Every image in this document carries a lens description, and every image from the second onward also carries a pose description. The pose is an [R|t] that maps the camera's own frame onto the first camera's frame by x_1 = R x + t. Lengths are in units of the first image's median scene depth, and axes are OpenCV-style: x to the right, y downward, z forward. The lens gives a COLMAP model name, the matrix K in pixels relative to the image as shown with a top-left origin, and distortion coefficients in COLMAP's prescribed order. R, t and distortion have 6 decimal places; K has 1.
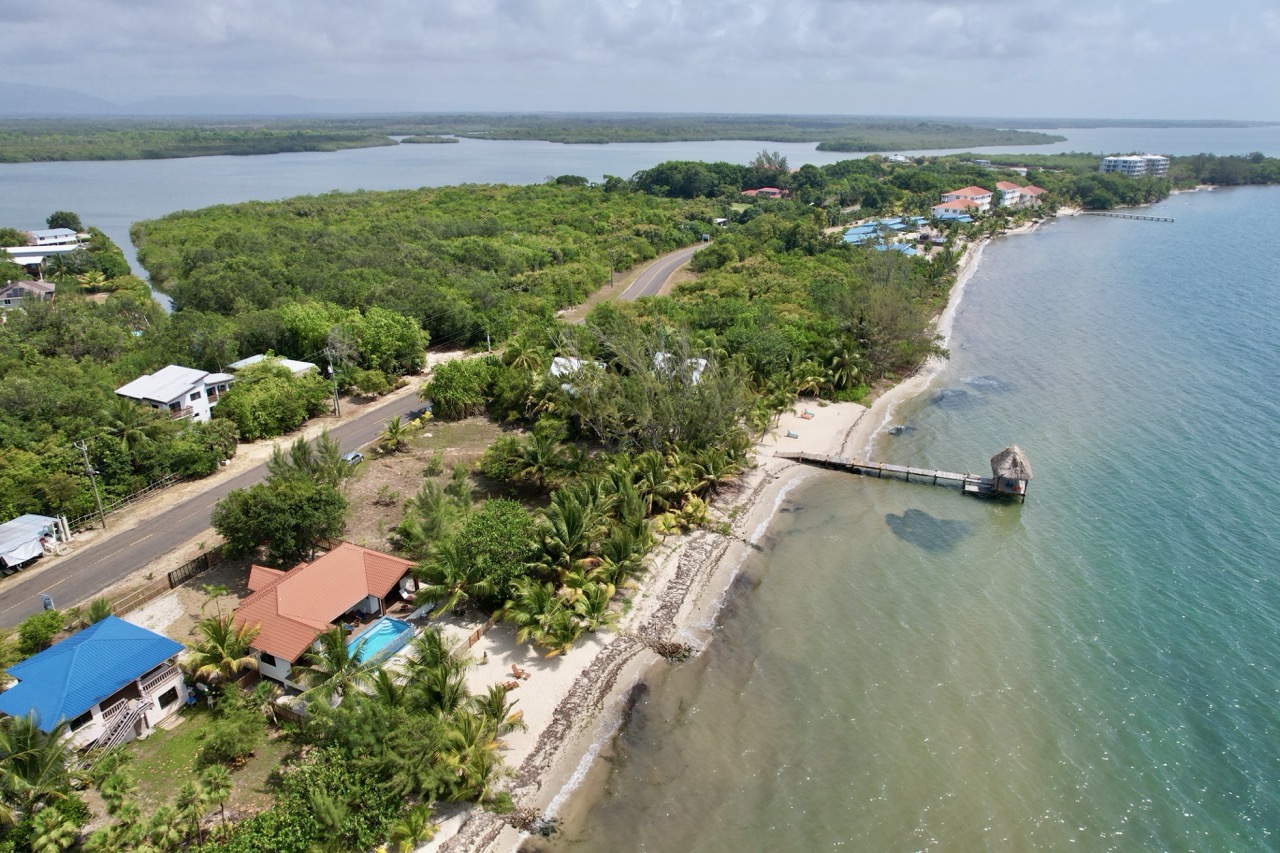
lens RADIAL K [[782.3, 0, 640.0], [0, 782.3, 426.5], [0, 0, 1]] dist [-0.084569, 0.059274]
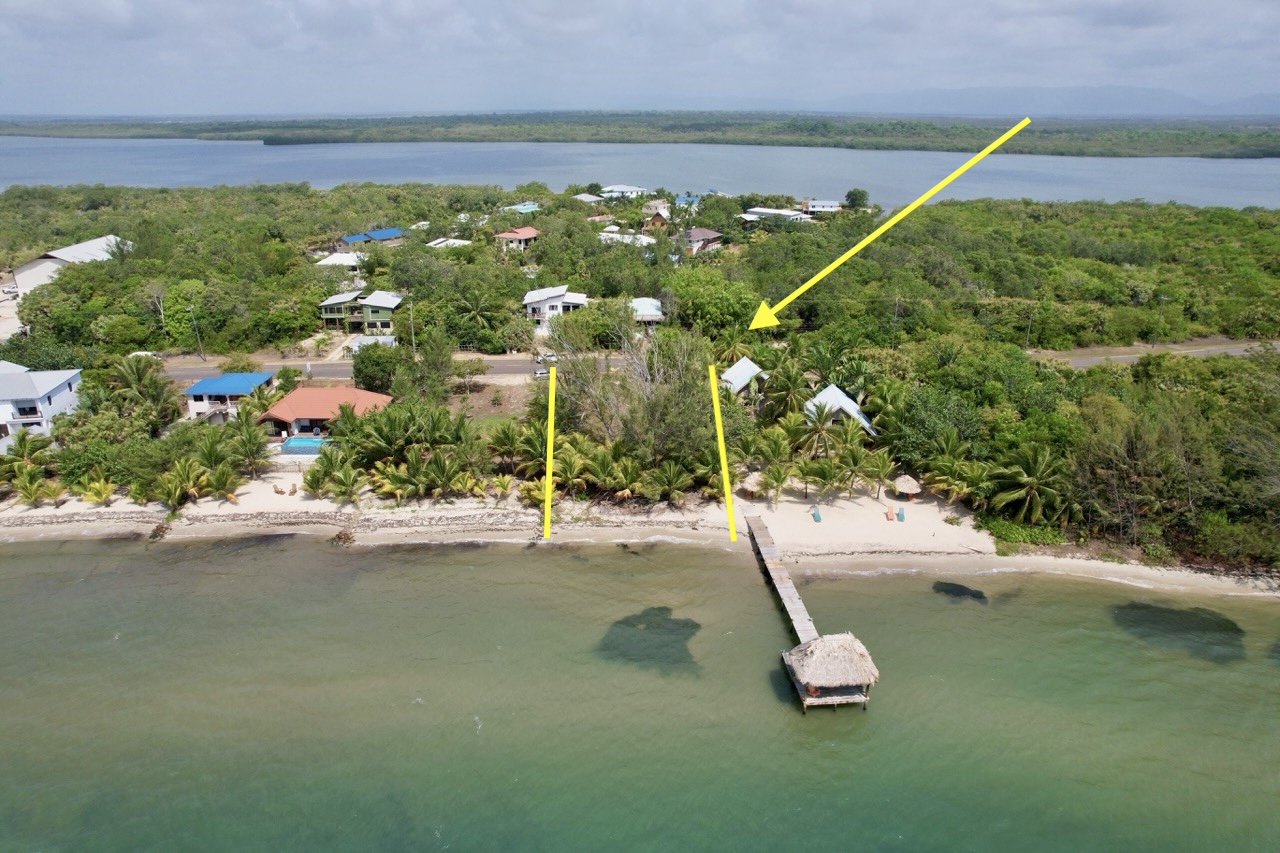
lens RADIAL K [[803.9, 0, 640.0], [0, 803.9, 426.5], [0, 0, 1]] dist [-0.061382, 0.039719]
pose [[0.422932, 0.321260, -0.847302, 0.631308], [-0.330539, 0.925313, 0.185849, -0.131721], [0.843725, 0.201465, 0.497534, 0.375120]]
